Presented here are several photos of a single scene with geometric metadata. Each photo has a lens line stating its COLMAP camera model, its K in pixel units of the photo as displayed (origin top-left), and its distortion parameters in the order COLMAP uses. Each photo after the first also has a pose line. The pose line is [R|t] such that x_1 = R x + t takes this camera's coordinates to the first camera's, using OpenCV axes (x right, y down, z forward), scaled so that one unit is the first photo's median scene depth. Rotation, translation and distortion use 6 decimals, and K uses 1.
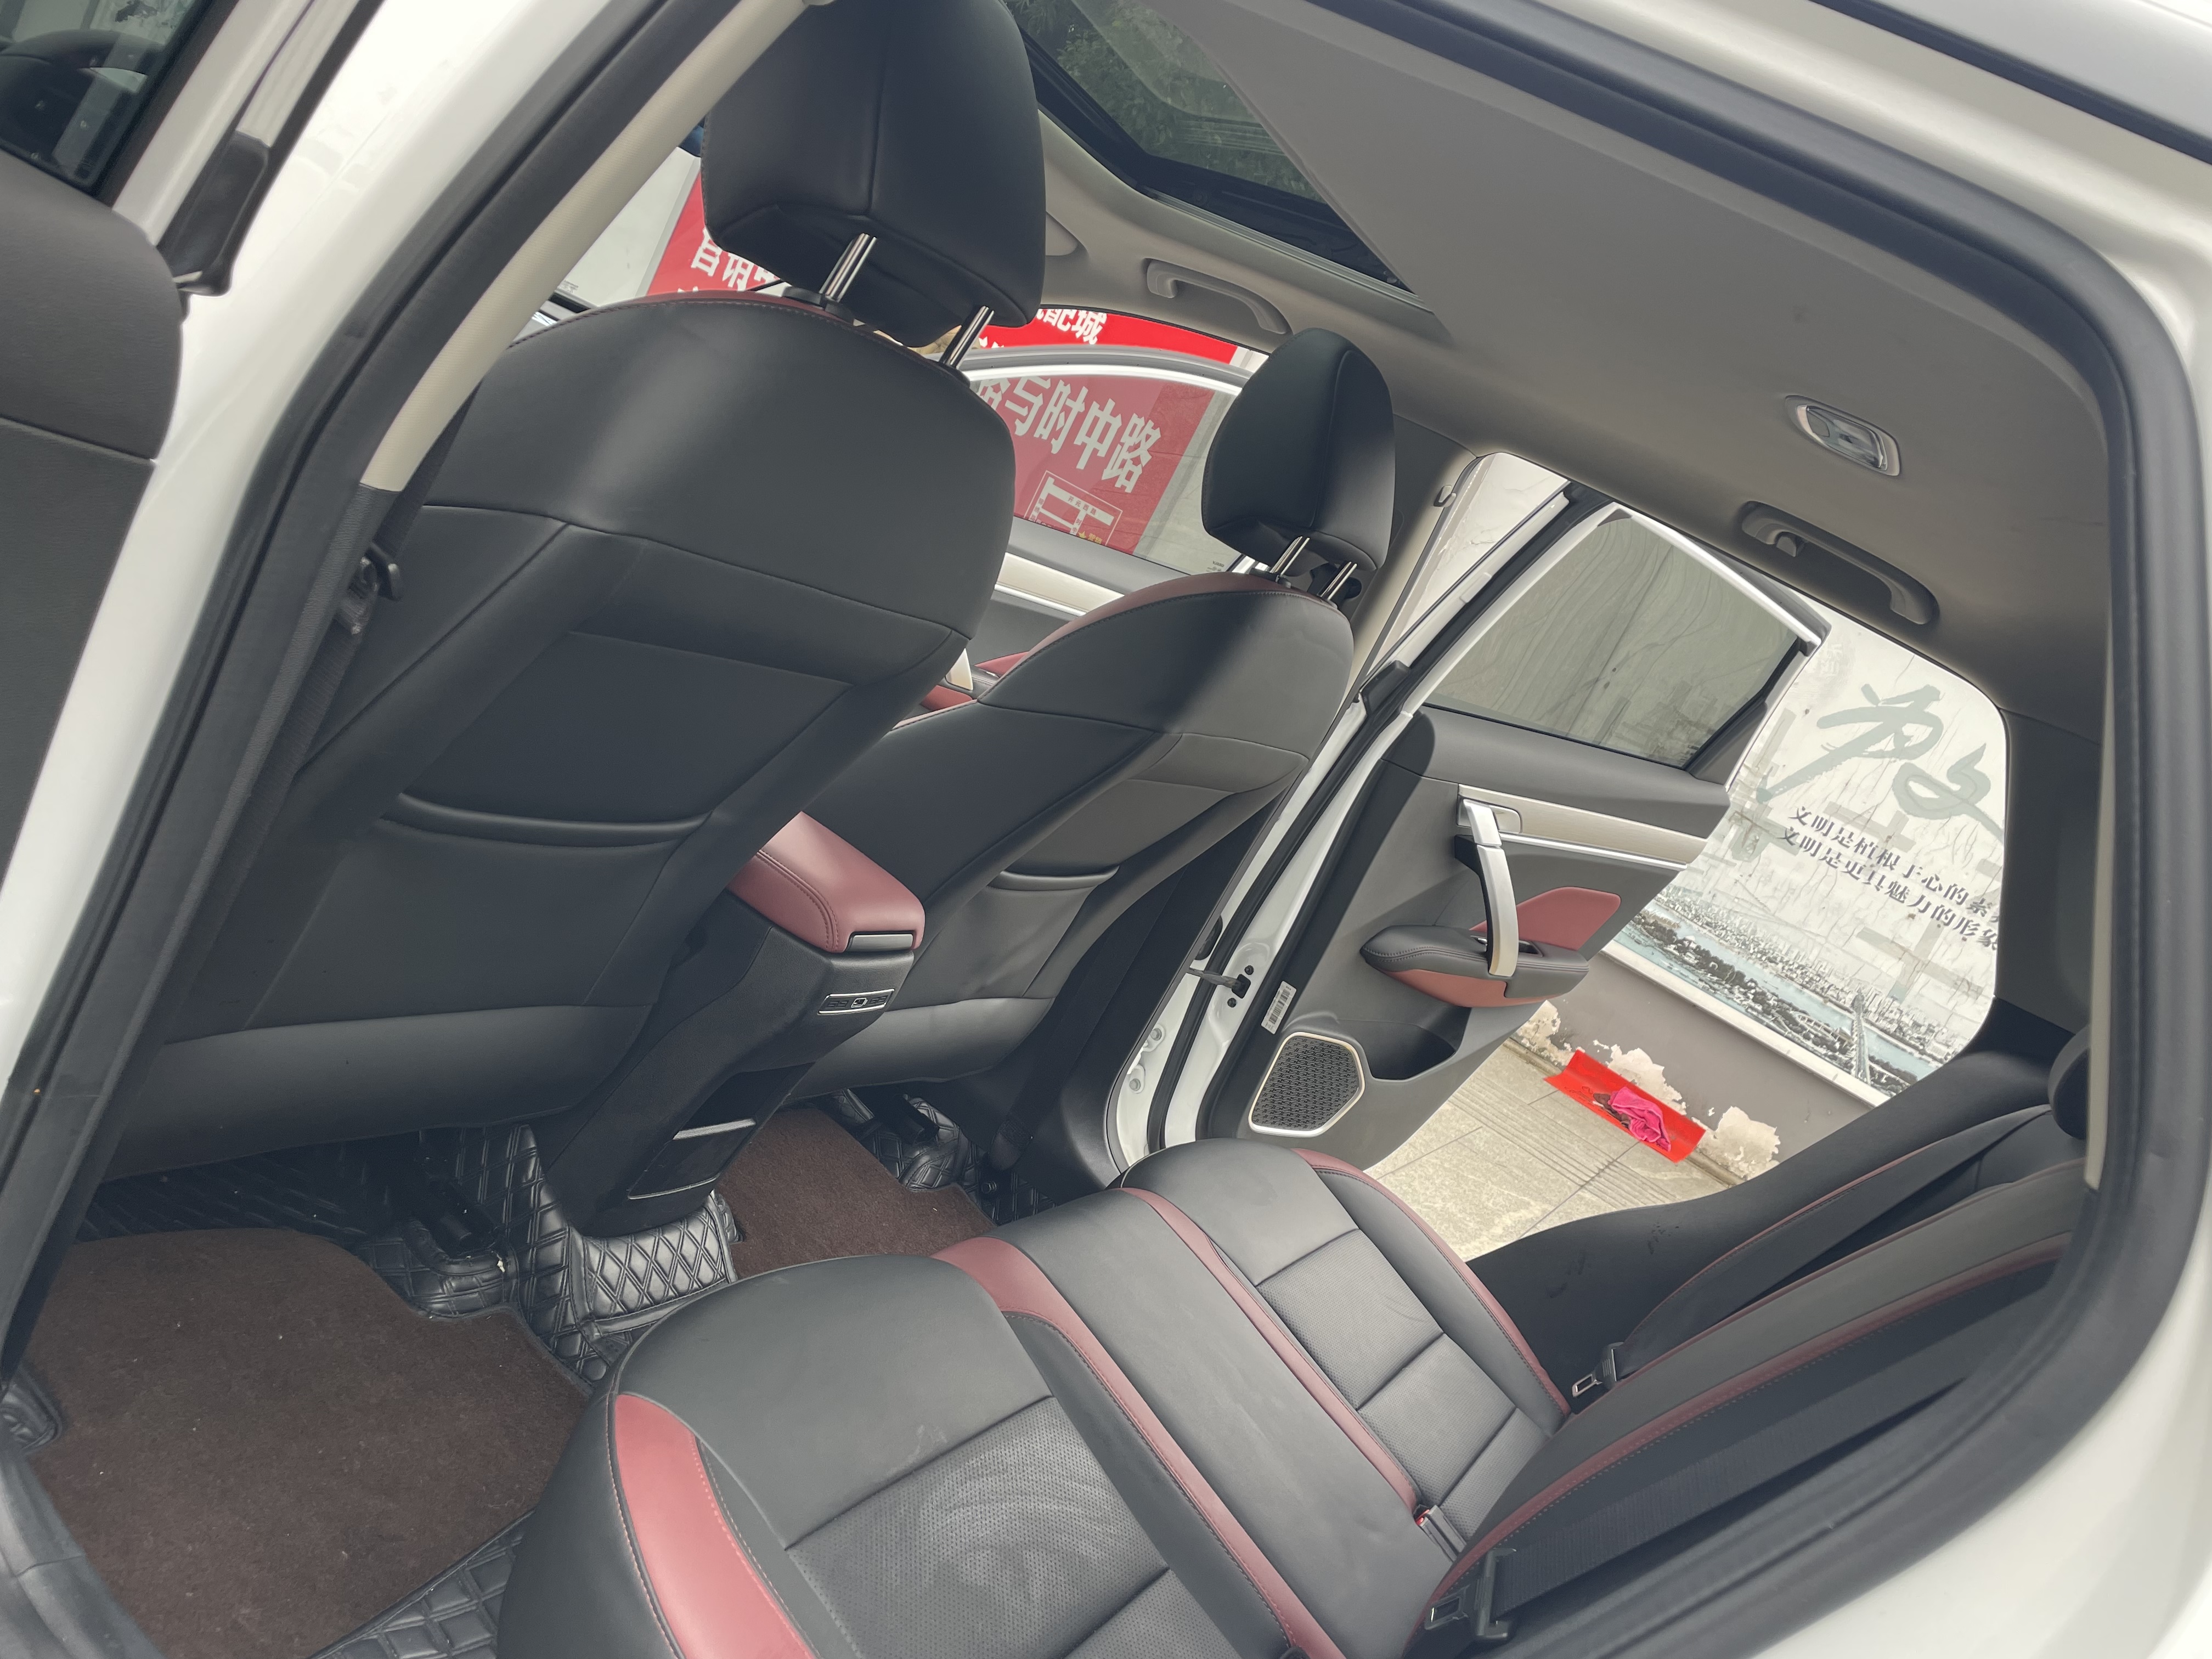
lens RADIAL K [[1684.3, 0, 1103.0], [0, 1684.3, 819.3], [0, 0, 1]] dist [0.087750, -0.116766]
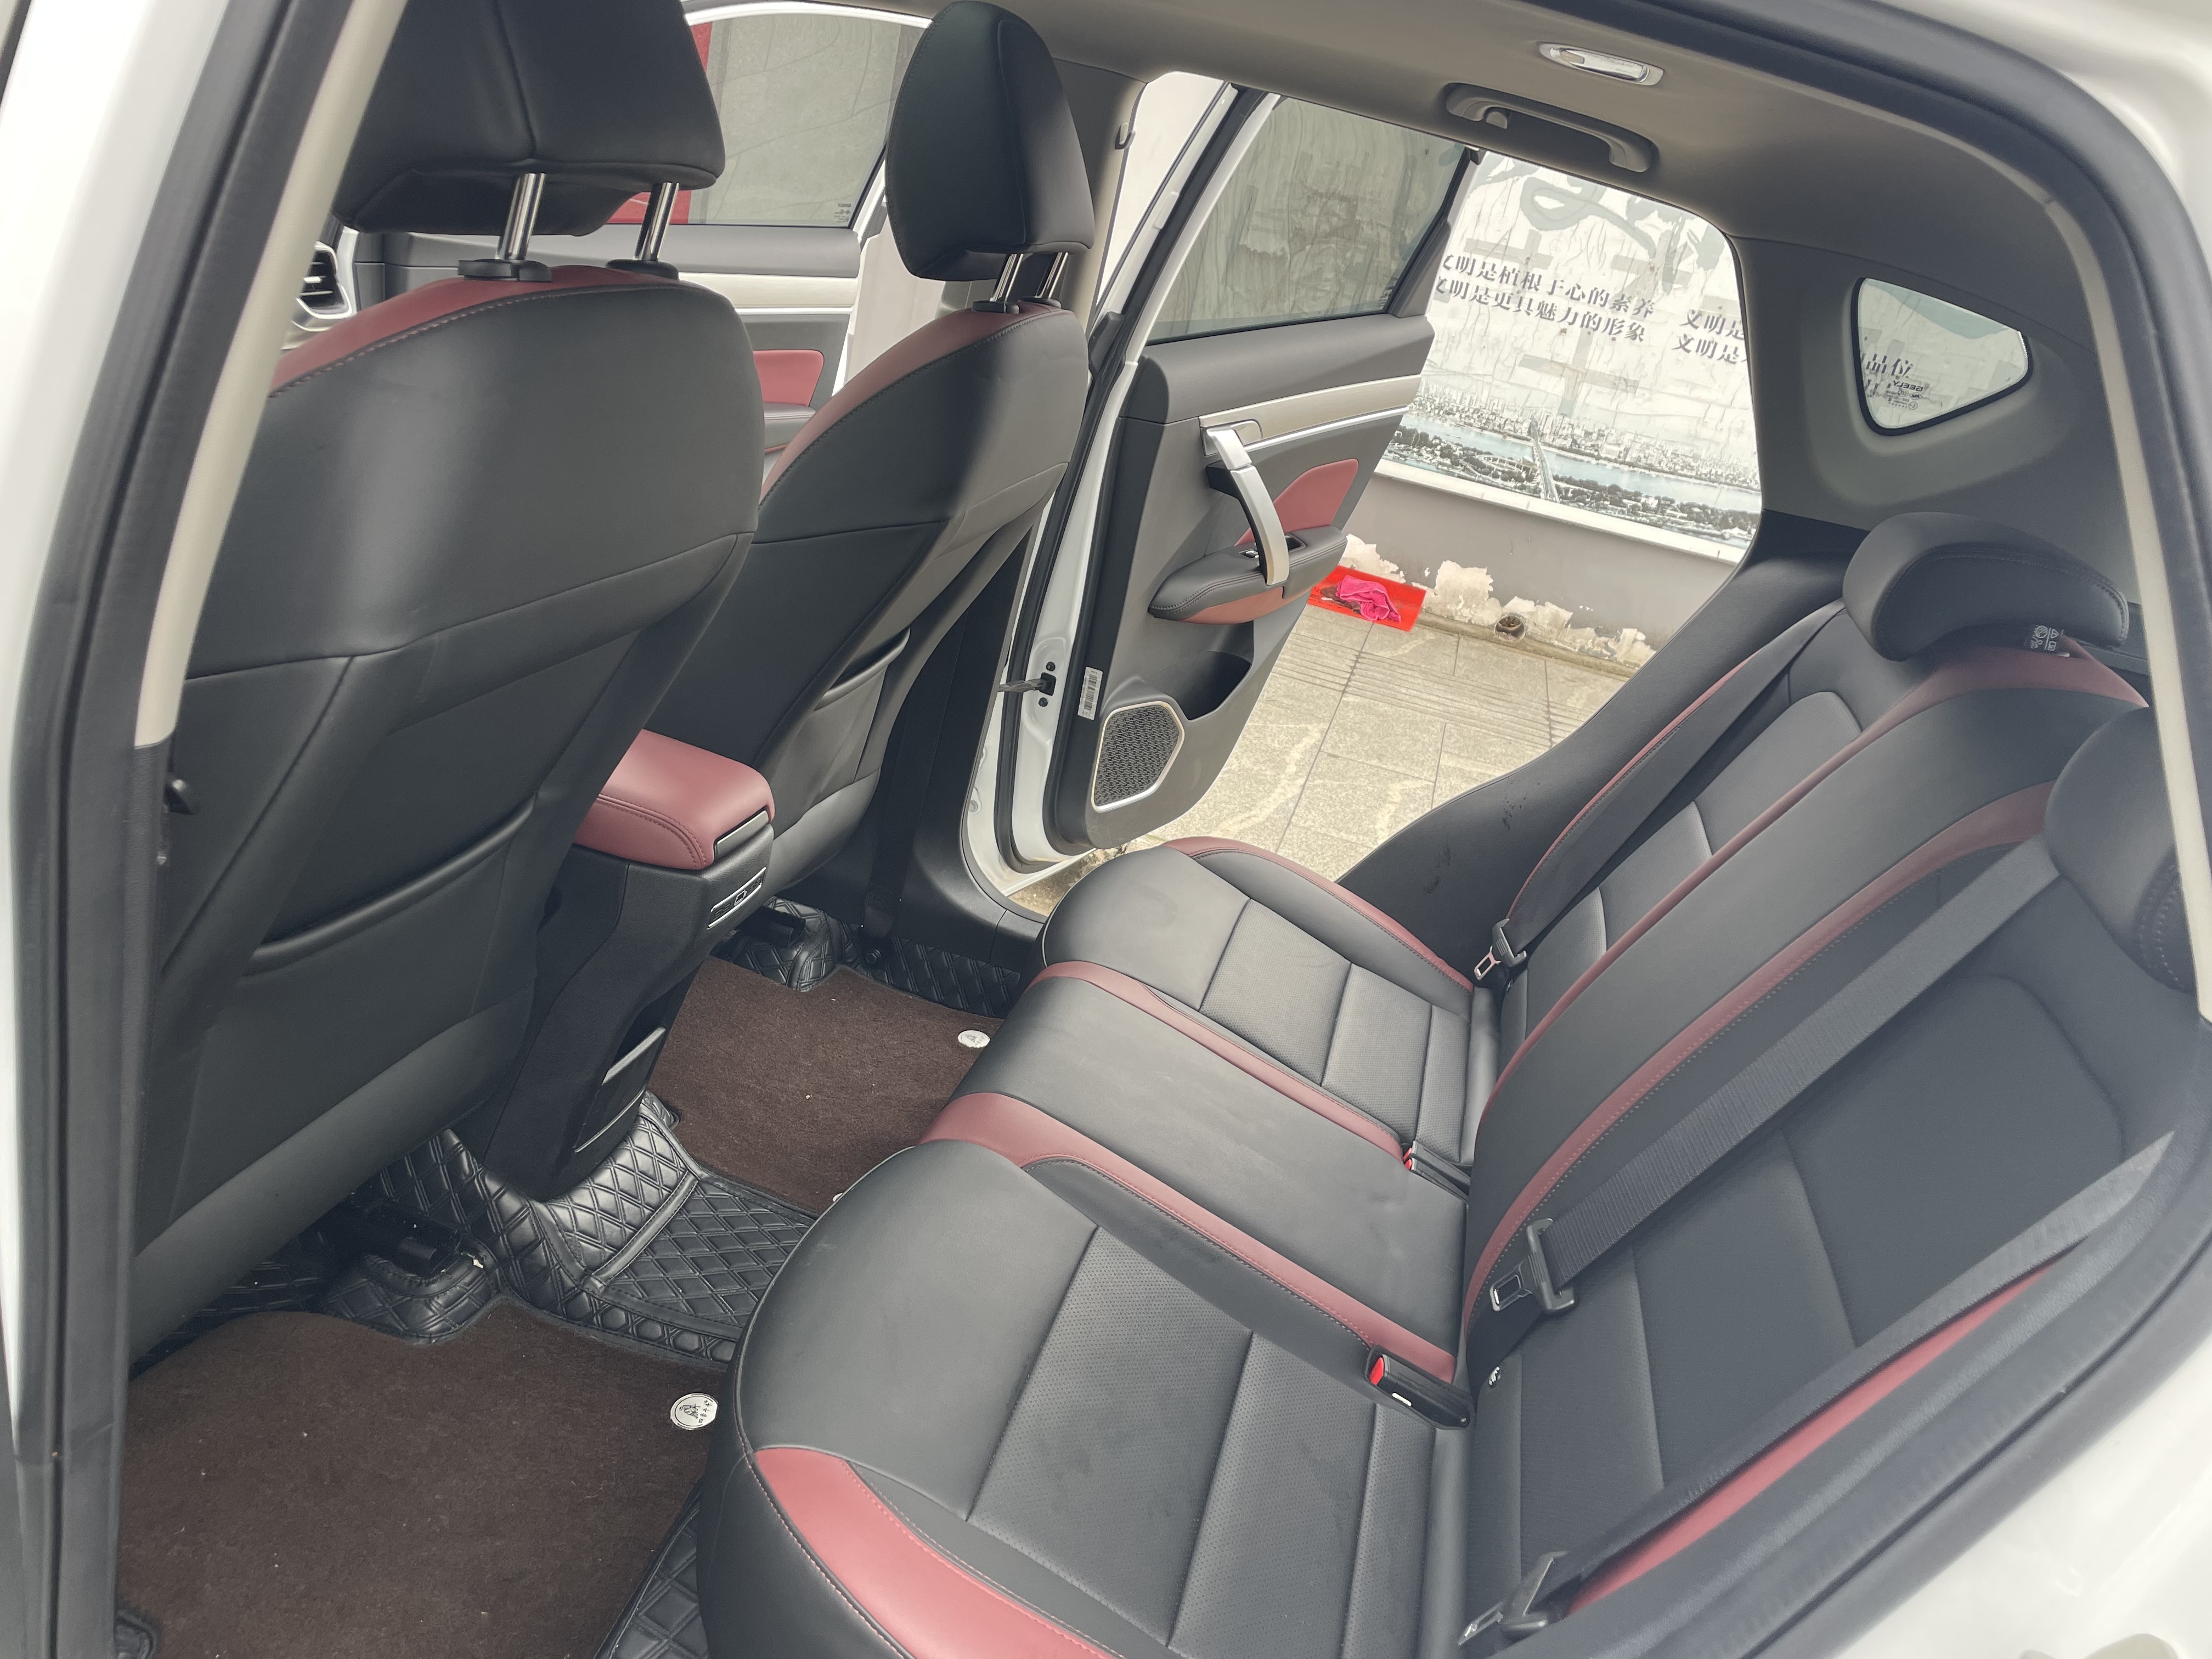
lens RADIAL K [[1684.3, 0, 1121.1], [0, 1684.3, 833.9], [0, 0, 1]] dist [0.087750, -0.116766]
pose [[0.933784, -0.330289, 0.137684, -0.055285], [0.280475, 0.914500, 0.291588, -0.125468], [-0.222221, -0.233663, 0.946583, 0.047390]]
